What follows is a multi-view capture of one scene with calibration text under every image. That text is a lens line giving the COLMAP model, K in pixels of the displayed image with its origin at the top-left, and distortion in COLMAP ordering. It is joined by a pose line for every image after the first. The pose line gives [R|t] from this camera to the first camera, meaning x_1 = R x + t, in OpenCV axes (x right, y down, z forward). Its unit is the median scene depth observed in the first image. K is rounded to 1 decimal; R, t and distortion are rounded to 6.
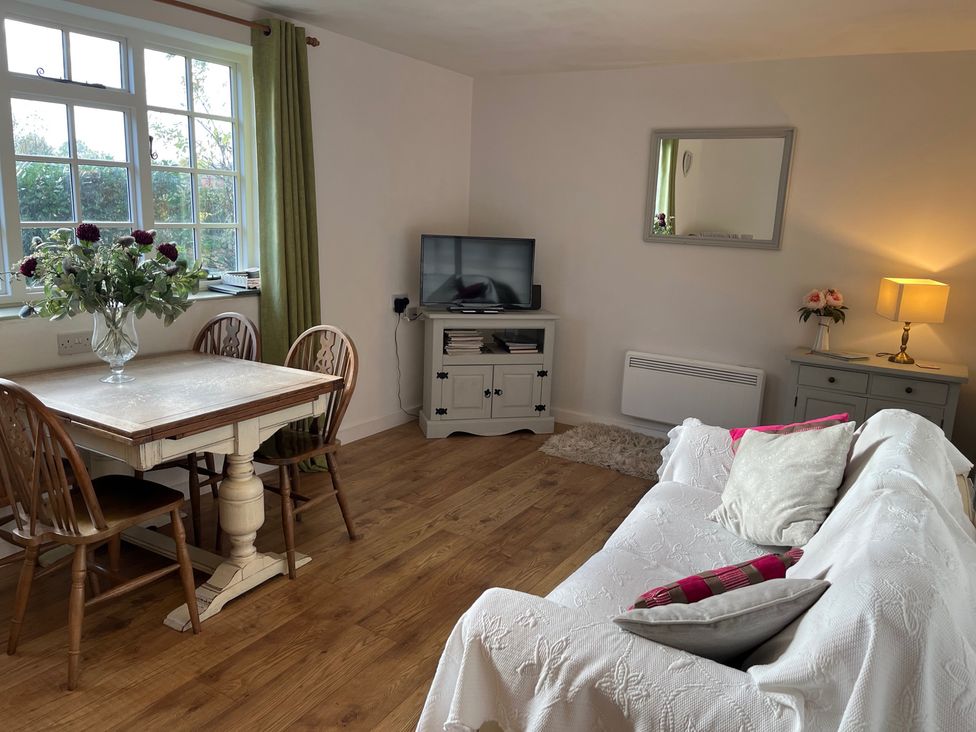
lens RADIAL K [[761.9, 0, 488.0], [0, 761.9, 366.0], [0, 0, 1]] dist [0.059621, 0.000016]
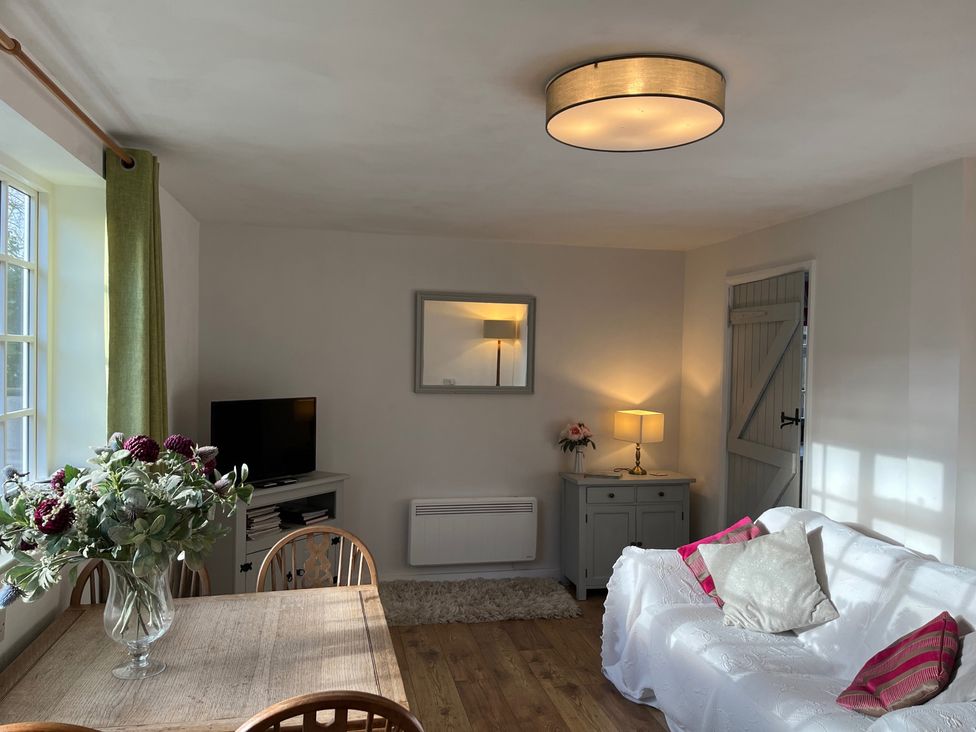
lens RADIAL K [[761.9, 0, 488.0], [0, 761.9, 366.0], [0, 0, 1]] dist [0.059621, 0.000016]
pose [[0.701900, -0.038114, 0.711255, -0.513045], [0.156852, 0.982325, -0.102149, -0.084228], [-0.694791, 0.183260, 0.695472, 0.218103]]
